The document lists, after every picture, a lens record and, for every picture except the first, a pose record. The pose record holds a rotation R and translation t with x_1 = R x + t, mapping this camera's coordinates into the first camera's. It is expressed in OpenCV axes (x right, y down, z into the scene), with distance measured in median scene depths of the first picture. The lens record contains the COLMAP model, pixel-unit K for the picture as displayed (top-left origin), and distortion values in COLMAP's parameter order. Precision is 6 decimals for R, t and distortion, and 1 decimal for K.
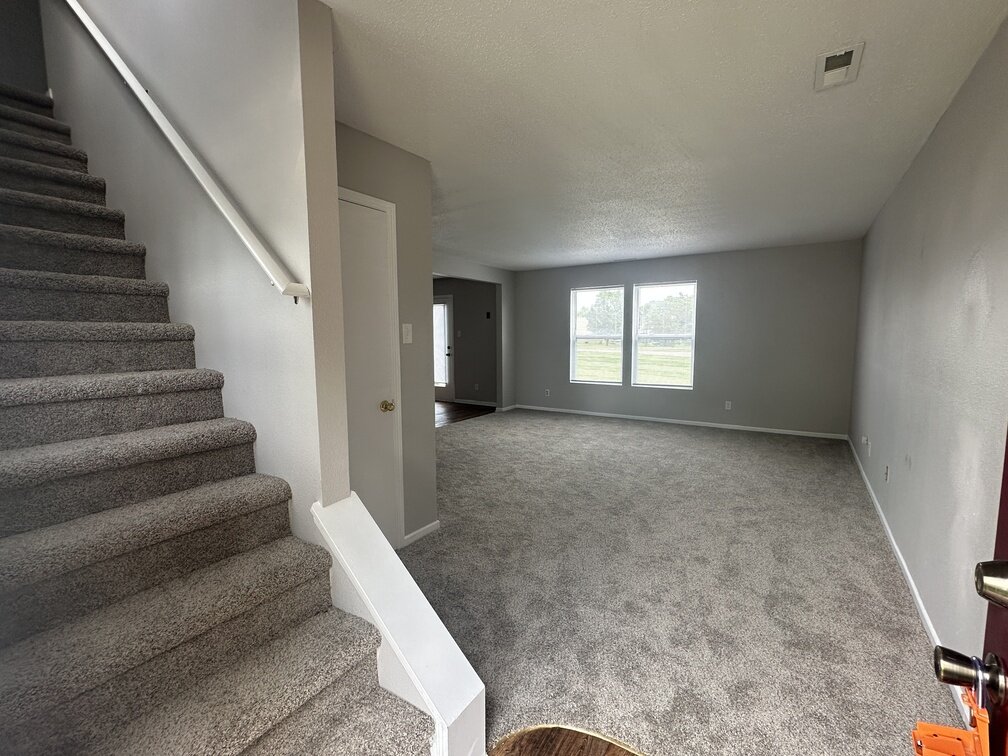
lens RADIAL K [[453.9, 0, 504.0], [0, 453.9, 378.0], [0, 0, 1]] dist [-0.000082, 0.000431]
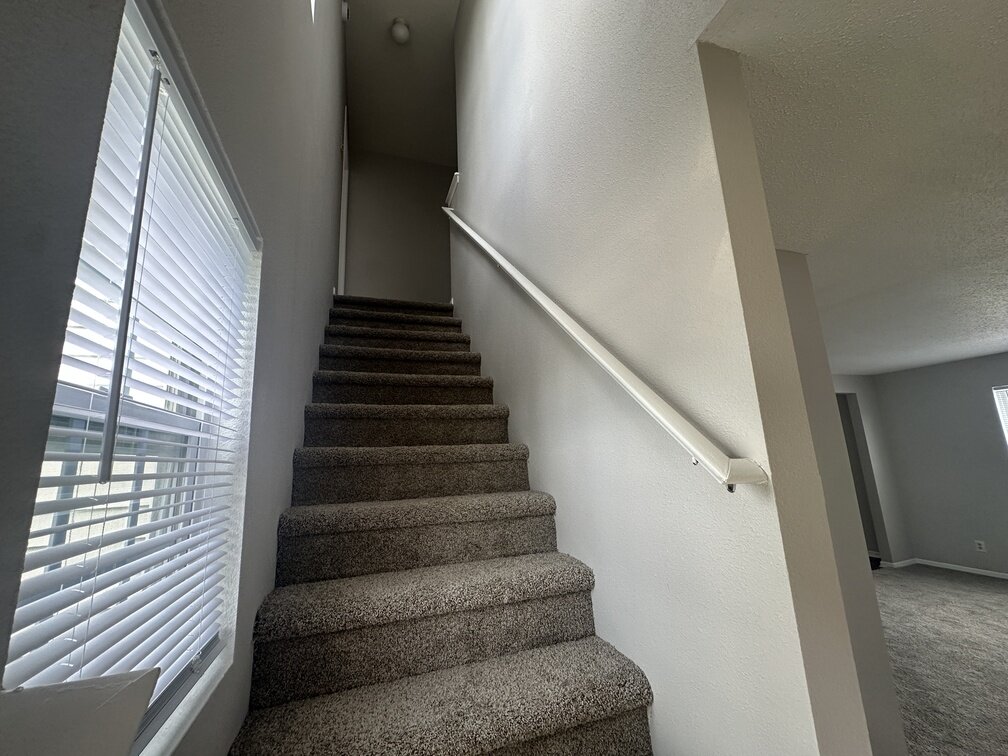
lens RADIAL K [[400.5, 0, 504.0], [0, 400.5, 378.0], [0, 0, 1]] dist [-0.004069, -0.000233]
pose [[0.794214, -0.147658, -0.589425, -0.286852], [-0.019612, 0.963291, -0.267742, -0.126370], [0.607322, 0.224204, 0.762163, 0.325882]]
